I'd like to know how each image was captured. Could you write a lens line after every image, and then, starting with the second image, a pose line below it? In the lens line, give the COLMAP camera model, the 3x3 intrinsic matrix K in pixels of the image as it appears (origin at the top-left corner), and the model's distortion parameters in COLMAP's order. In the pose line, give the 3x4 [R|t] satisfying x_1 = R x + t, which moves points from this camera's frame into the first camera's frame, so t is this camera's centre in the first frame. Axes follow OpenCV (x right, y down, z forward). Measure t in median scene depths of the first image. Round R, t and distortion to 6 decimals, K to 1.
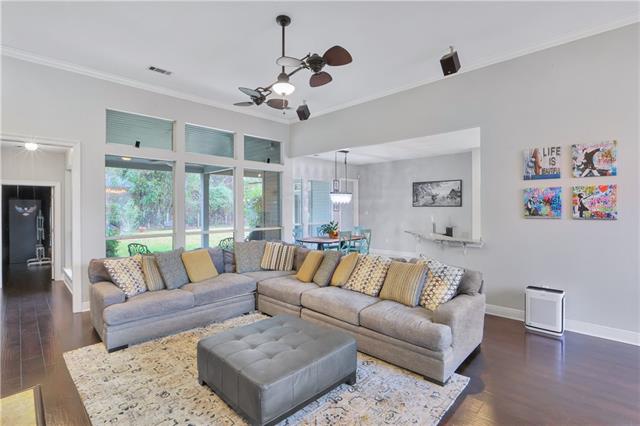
lens RADIAL K [[298.3, 0, 320.0], [0, 298.3, 211.6], [0, 0, 1]] dist [-0.000005, 0.000028]
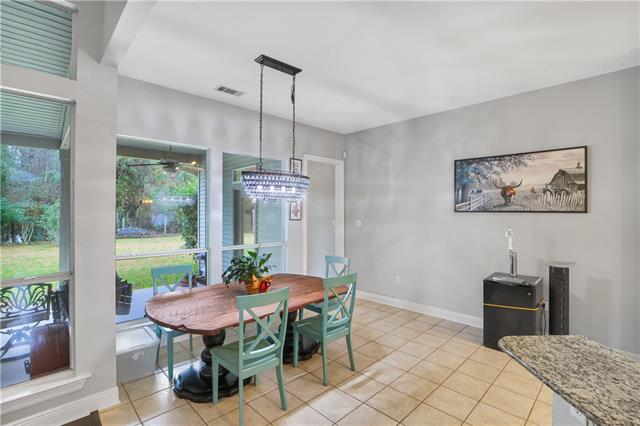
lens RADIAL K [[298.3, 0, 319.9], [0, 298.3, 213.1], [0, 0, 1]] dist [-0.000005, 0.000028]
pose [[0.999496, 0.004895, -0.031352, 0.121690], [-0.005115, 0.999963, -0.006961, -0.011372], [0.031317, 0.007118, 0.999484, 0.552425]]
